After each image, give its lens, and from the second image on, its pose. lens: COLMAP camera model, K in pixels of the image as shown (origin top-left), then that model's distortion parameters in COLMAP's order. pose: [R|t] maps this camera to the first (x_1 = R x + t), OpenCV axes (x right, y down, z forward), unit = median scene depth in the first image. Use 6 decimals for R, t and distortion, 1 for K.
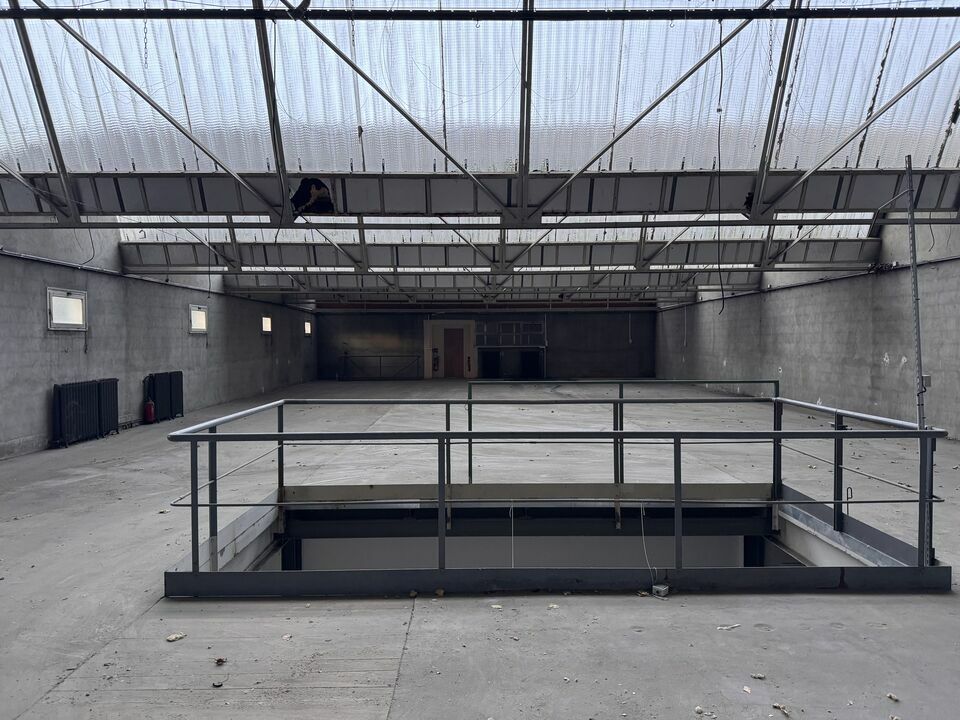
lens RADIAL K [[678.1, 0, 479.6], [0, 678.1, 360.0], [0, 0, 1]] dist [0.000490, 0.000128]
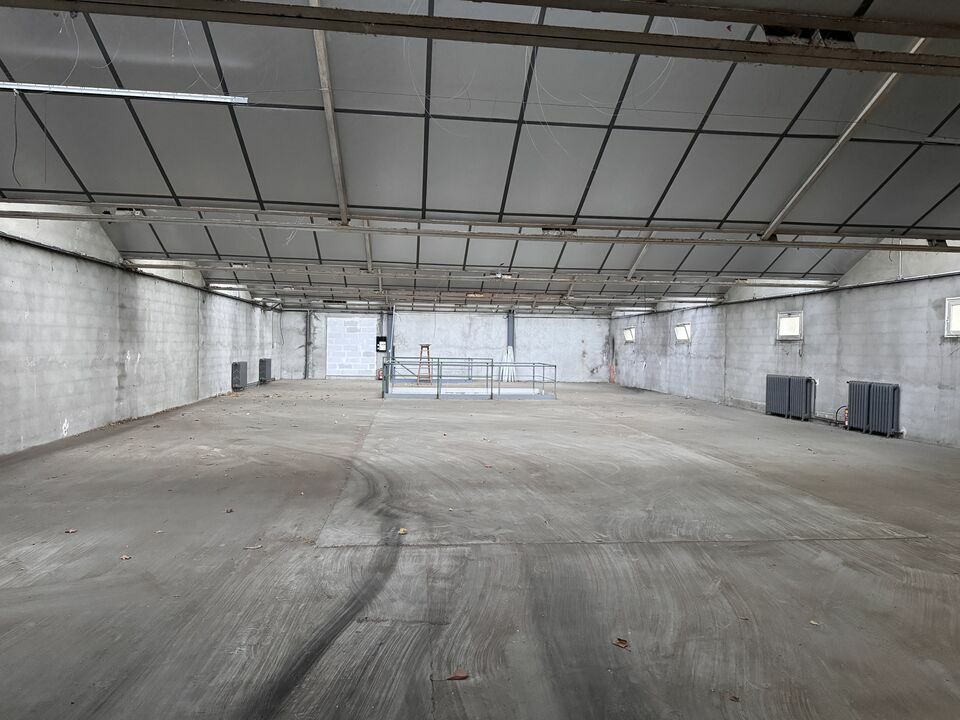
lens RADIAL K [[678.1, 0, 480.1], [0, 678.1, 359.4], [0, 0, 1]] dist [0.000490, 0.000128]
pose [[-0.994677, -0.009147, -0.102634, 0.177111], [-0.014380, 0.998627, 0.050369, -0.055978], [0.102032, 0.051577, -0.993443, 2.043908]]
